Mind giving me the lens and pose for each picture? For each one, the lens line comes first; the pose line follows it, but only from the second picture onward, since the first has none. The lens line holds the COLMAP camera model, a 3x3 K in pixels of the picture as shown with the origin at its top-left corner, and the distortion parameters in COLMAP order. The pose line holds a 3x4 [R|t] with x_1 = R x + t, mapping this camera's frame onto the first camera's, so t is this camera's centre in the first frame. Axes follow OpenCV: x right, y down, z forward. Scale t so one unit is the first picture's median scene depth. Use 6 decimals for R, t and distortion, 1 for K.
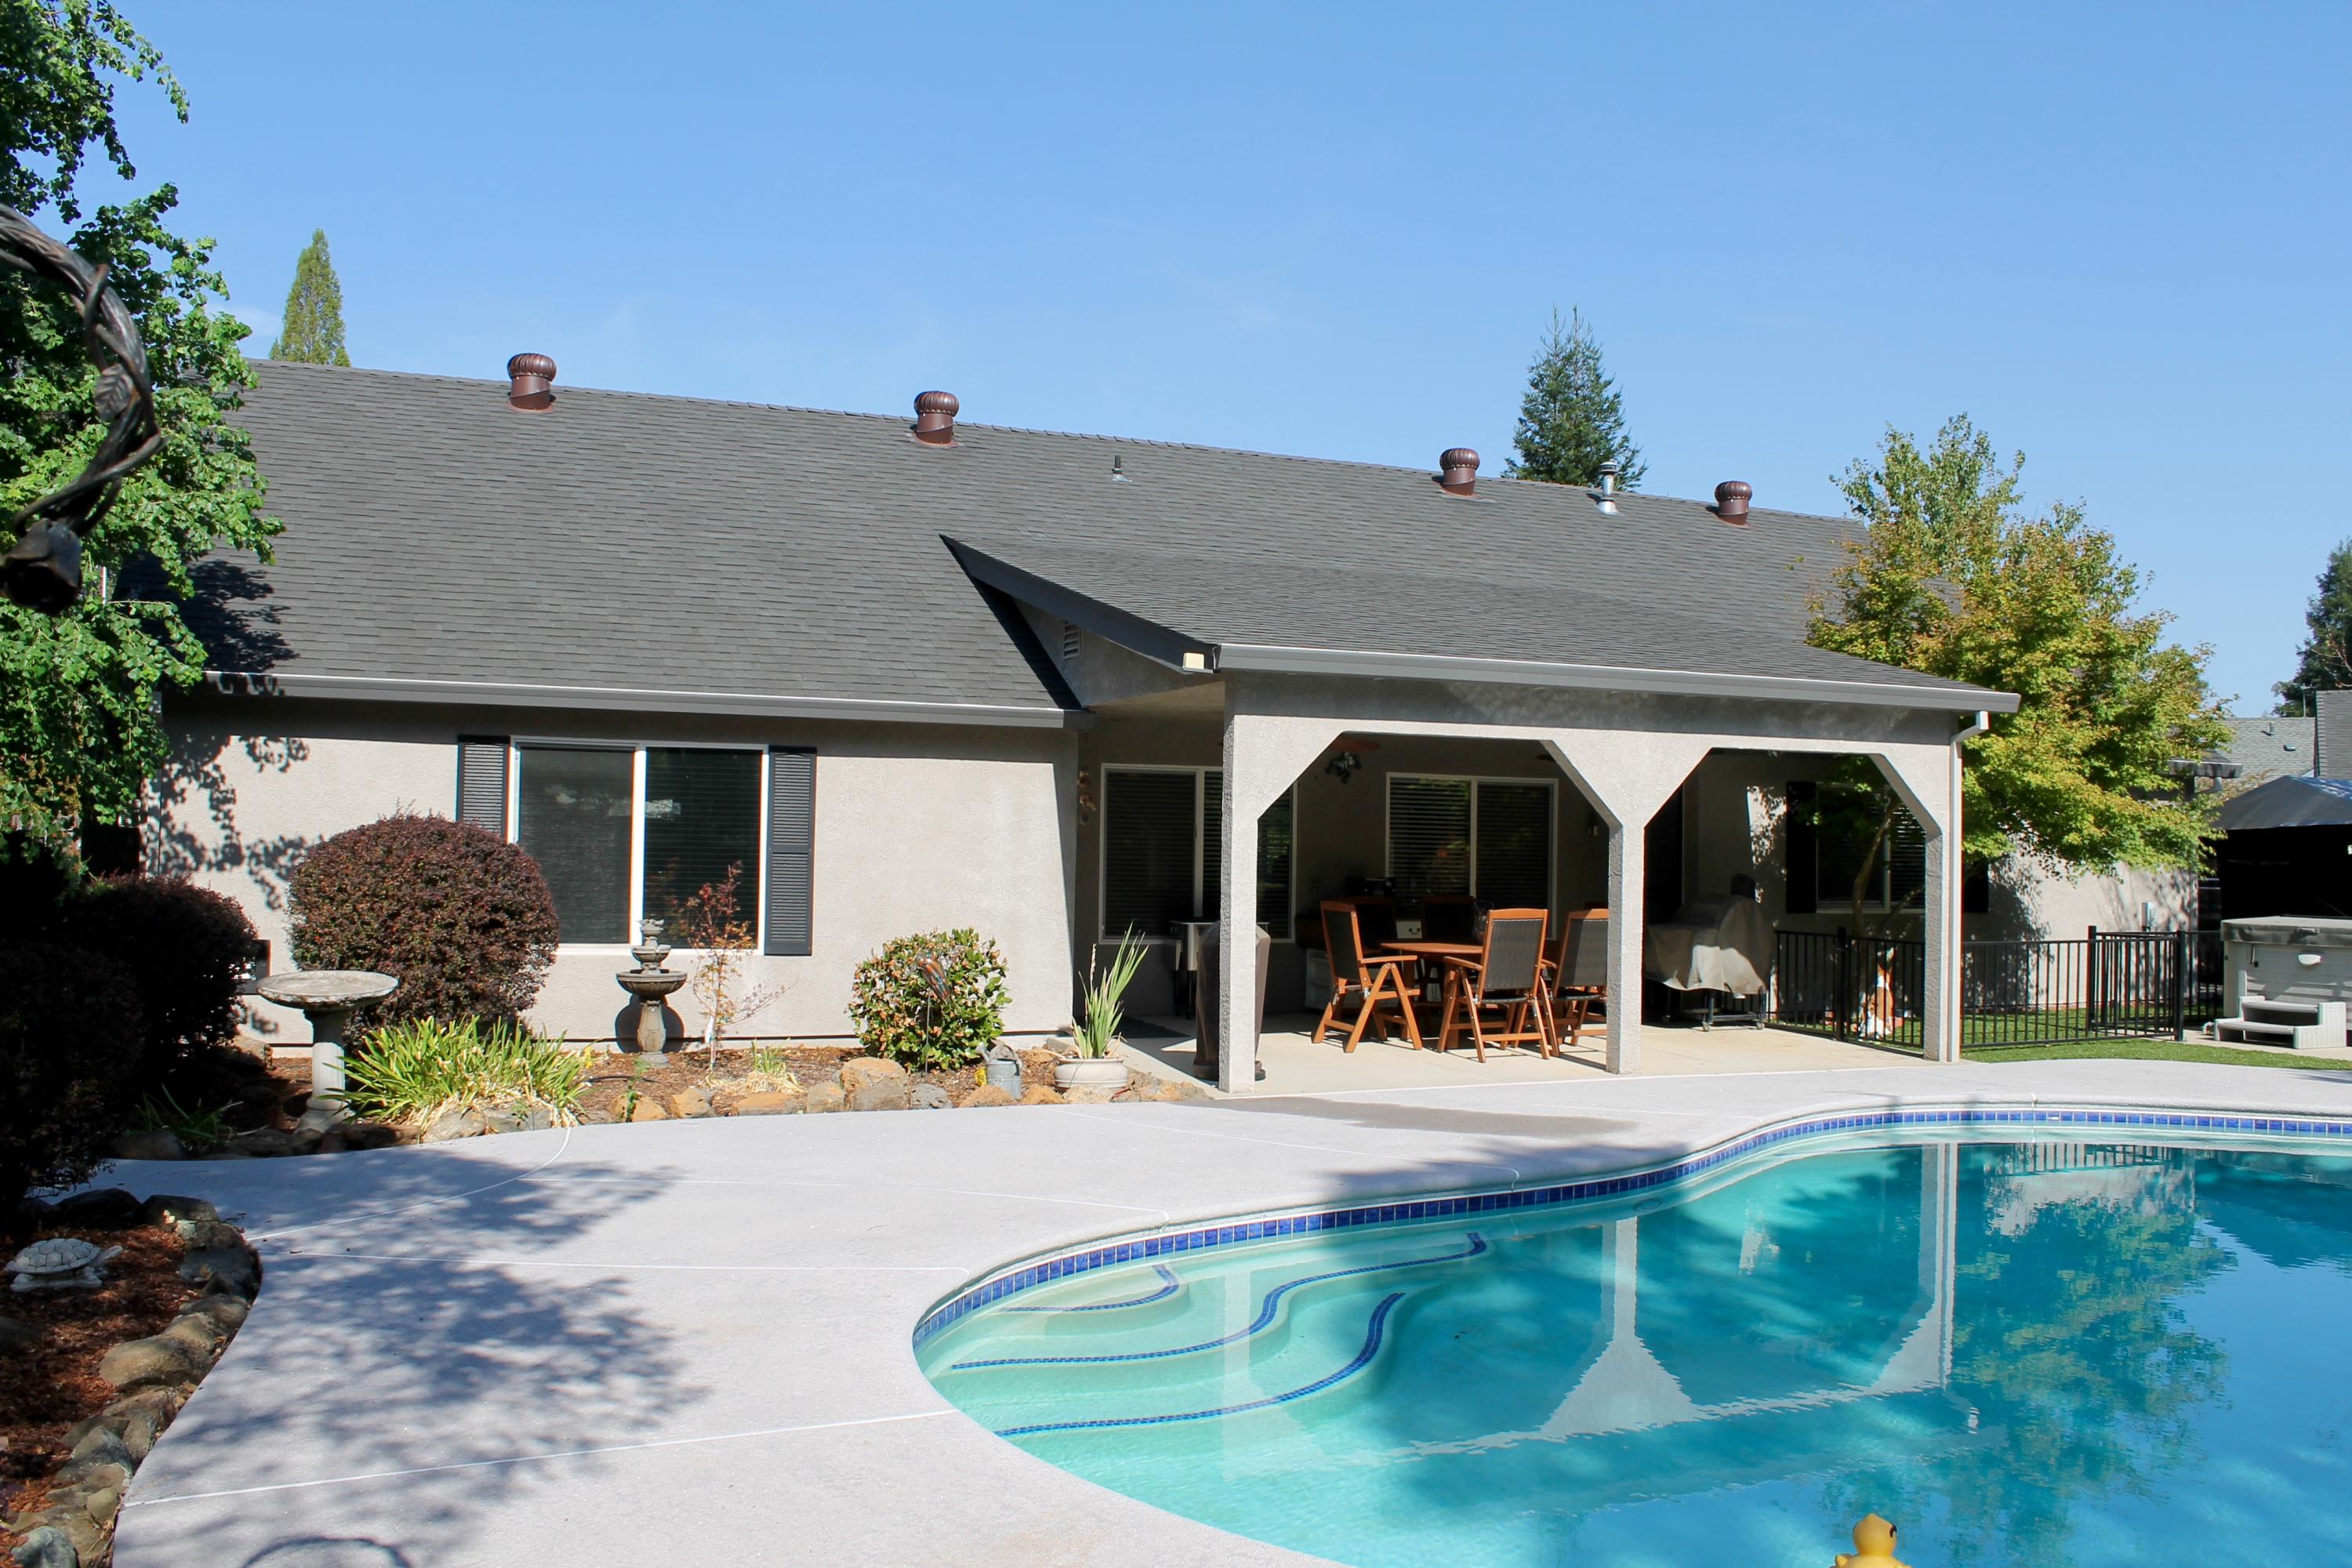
lens RADIAL K [[1958.6, 0, 1176.0], [0, 1958.6, 784.0], [0, 0, 1]] dist [-0.173963, 0.164272]
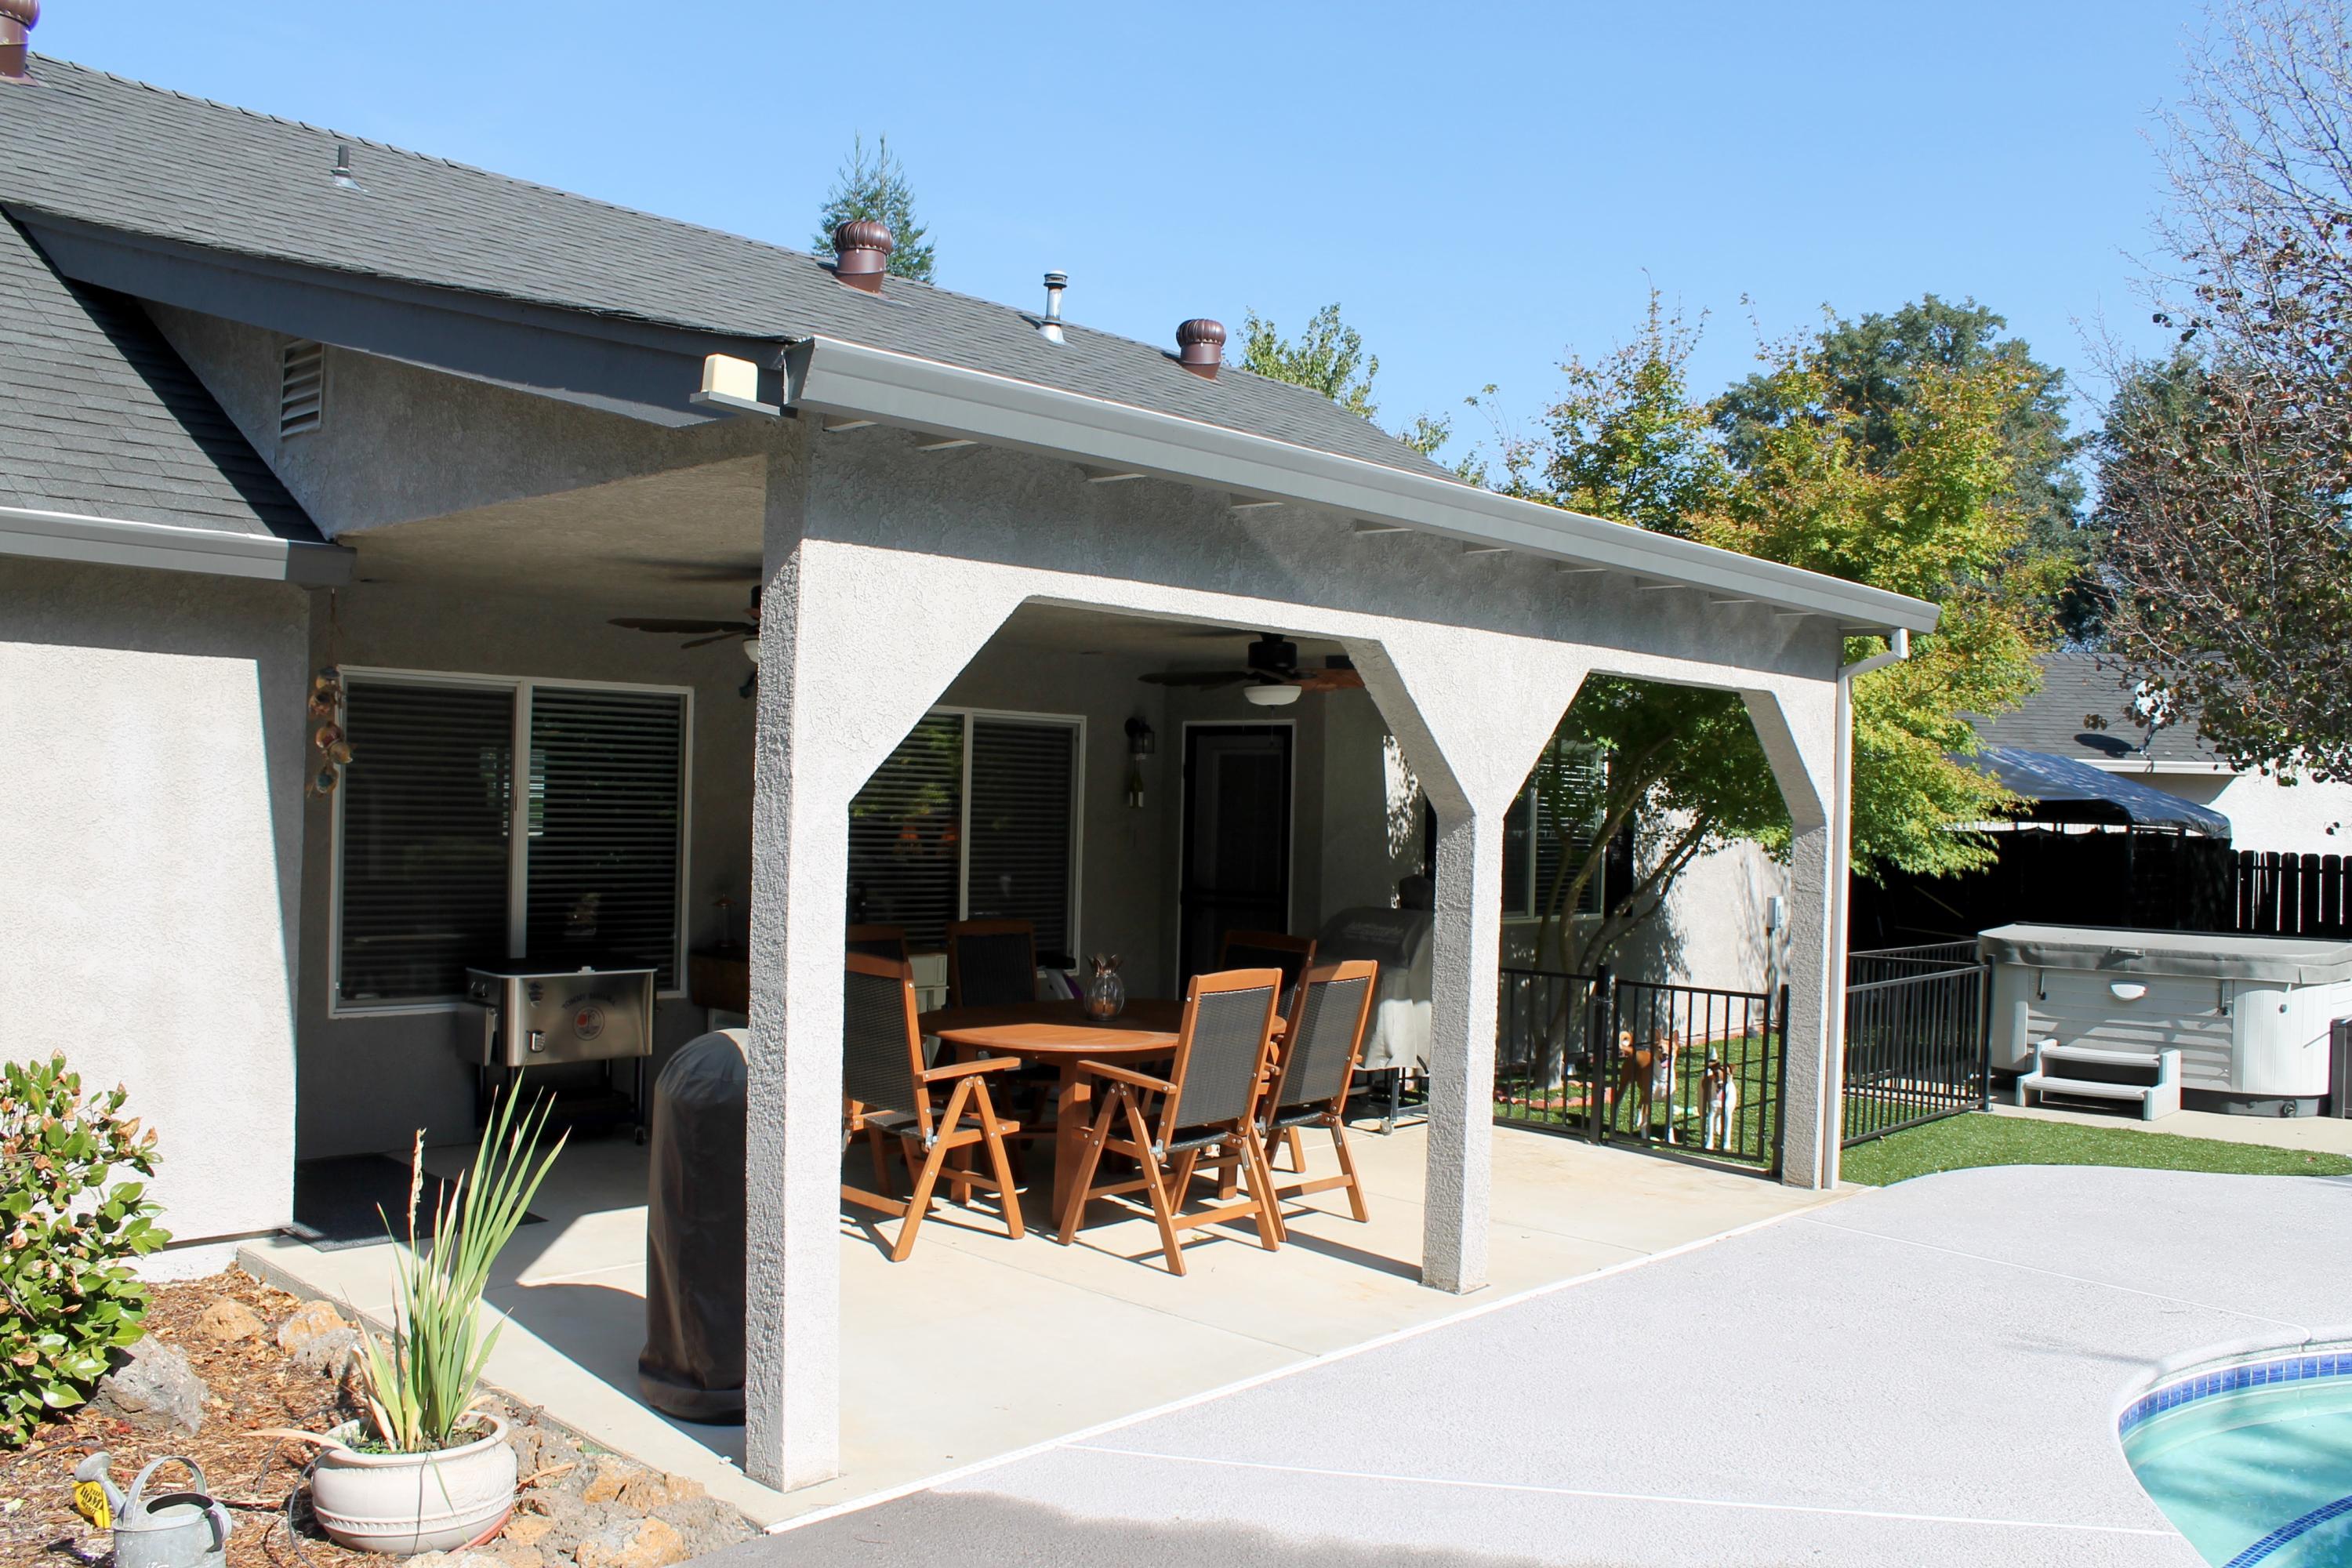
lens RADIAL K [[1979.1, 0, 1169.1], [0, 1979.1, 788.1], [0, 0, 1]] dist [-0.171264, 0.157034]
pose [[0.909557, 0.010899, 0.415436, -0.056439], [-0.025709, 0.999217, 0.030072, 0.000817], [-0.414783, -0.038033, 0.909125, 0.521443]]
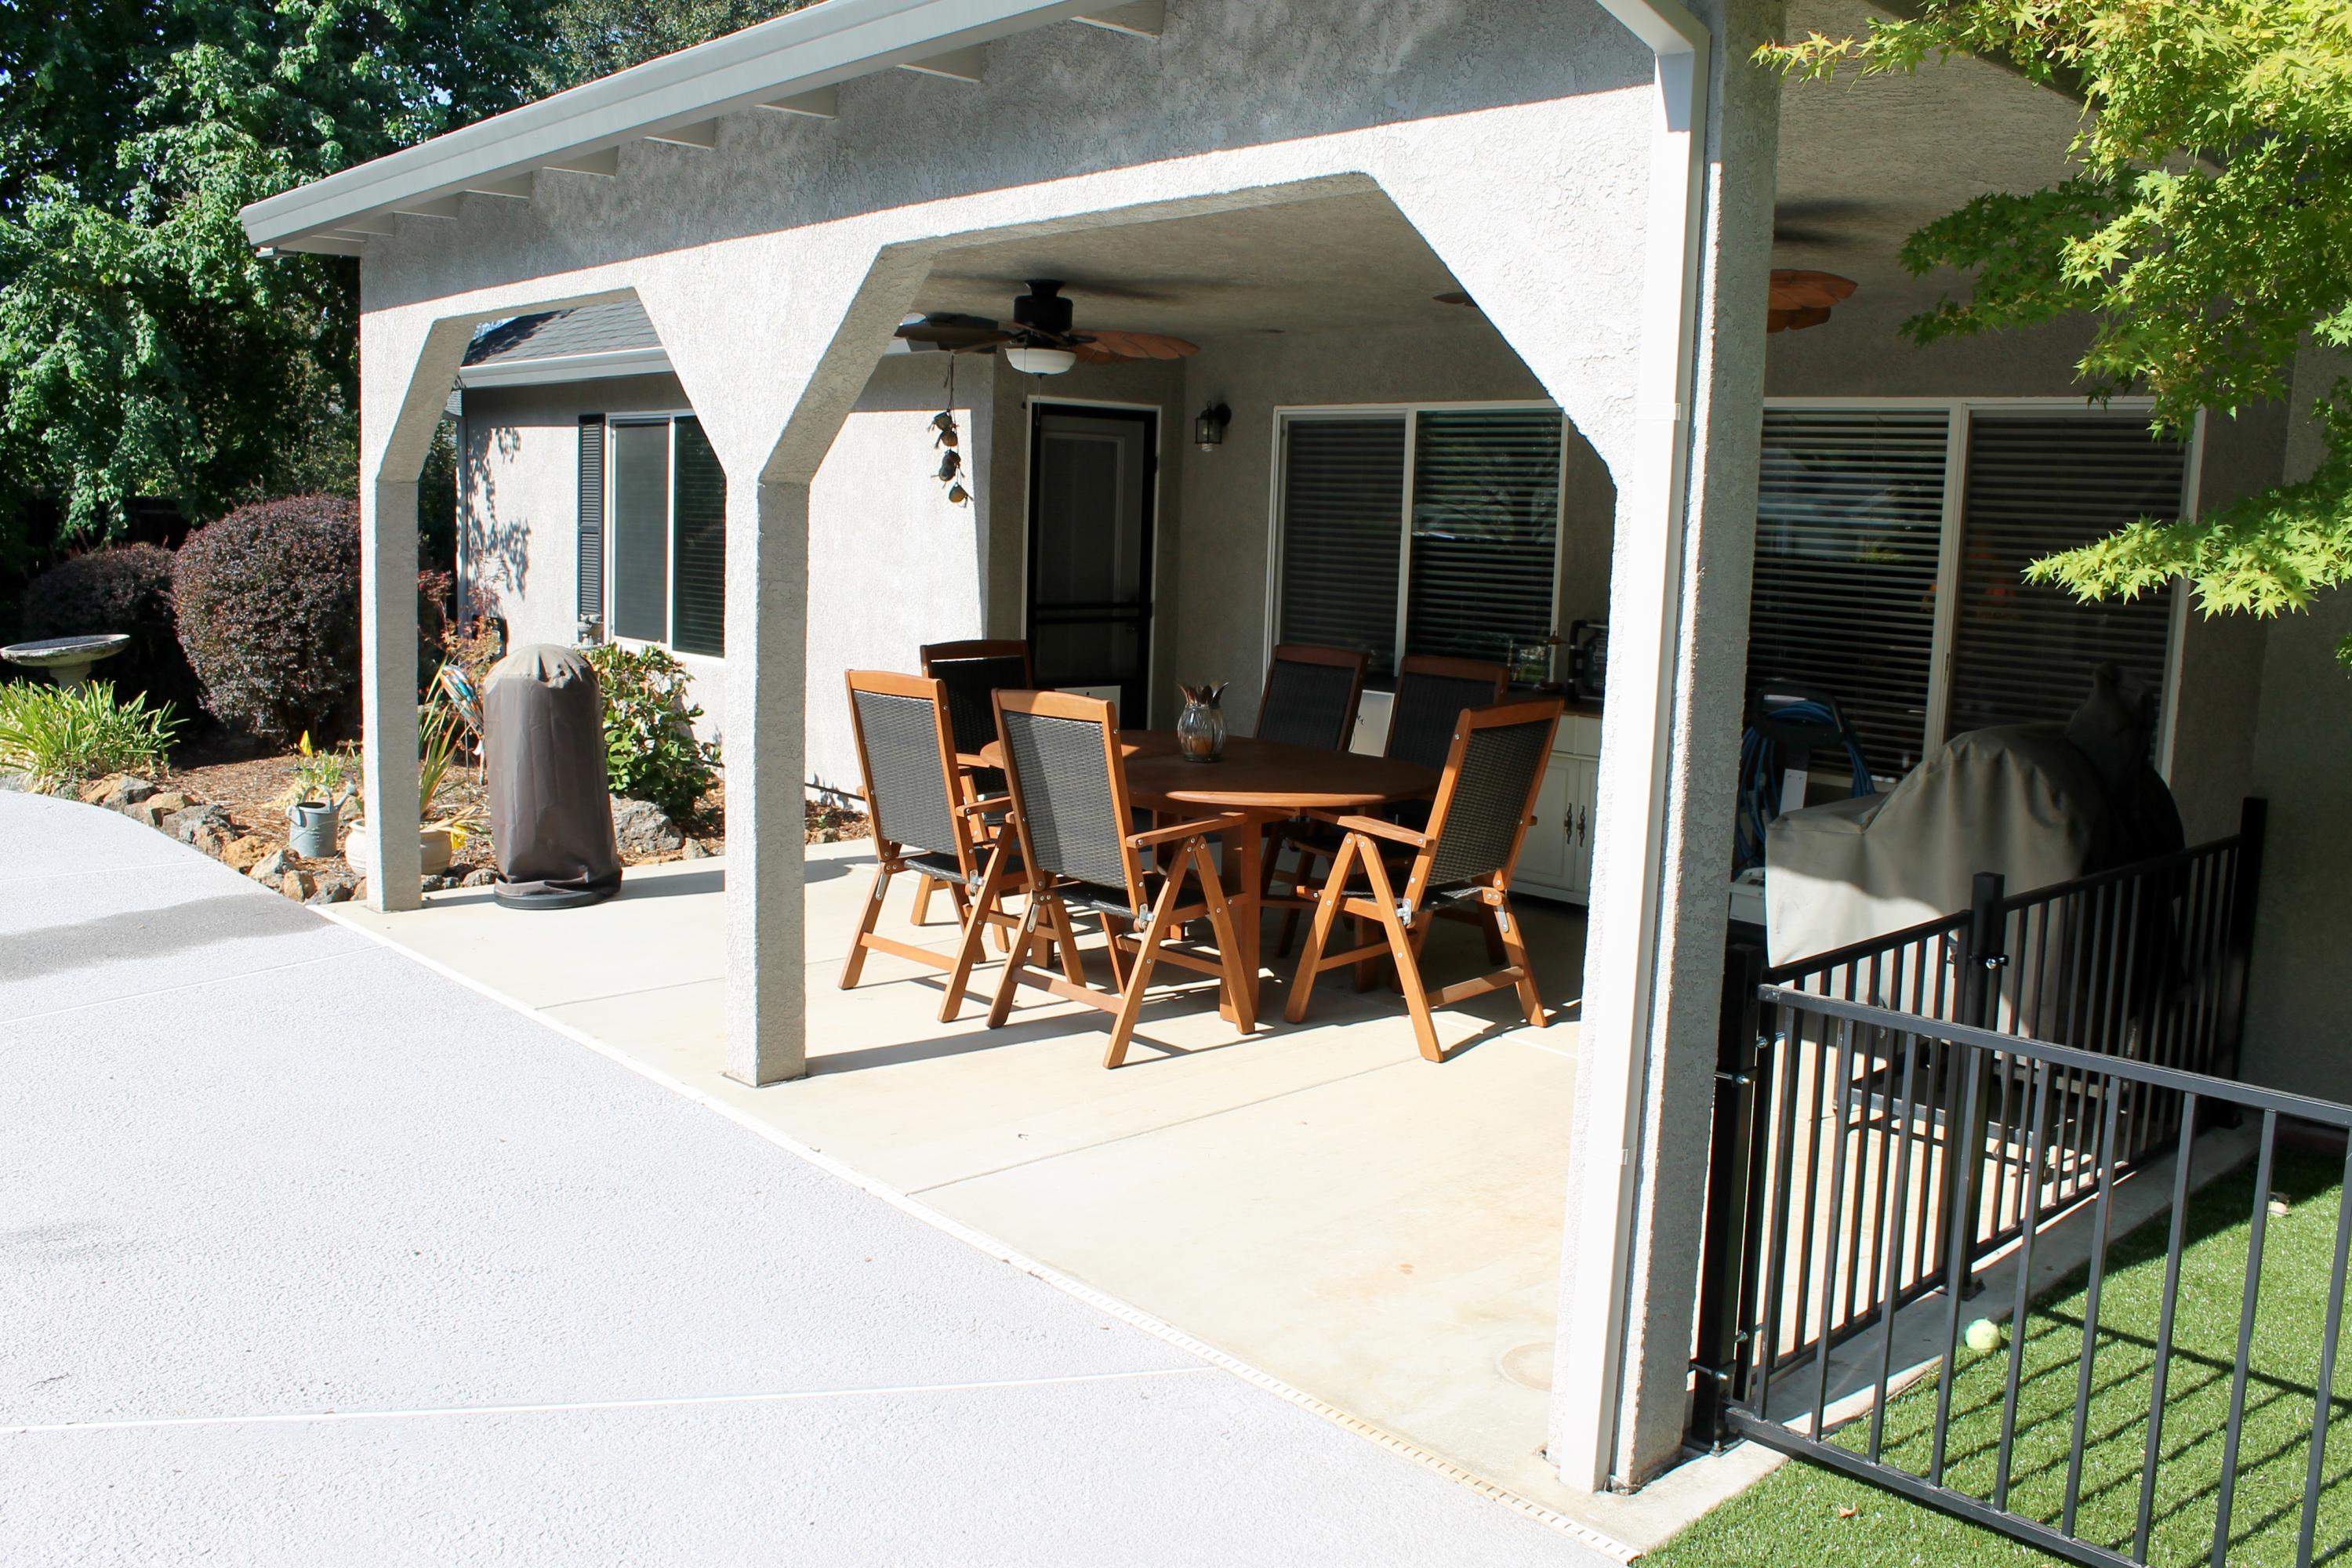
lens RADIAL K [[1958.6, 0, 1176.0], [0, 1958.6, 784.0], [0, 0, 1]] dist [-0.173963, 0.164272]
pose [[0.341128, 0.122161, -0.932045, 0.600580], [0.000091, 0.991515, 0.129989, 0.029996], [0.940017, -0.044428, 0.338223, 0.882511]]
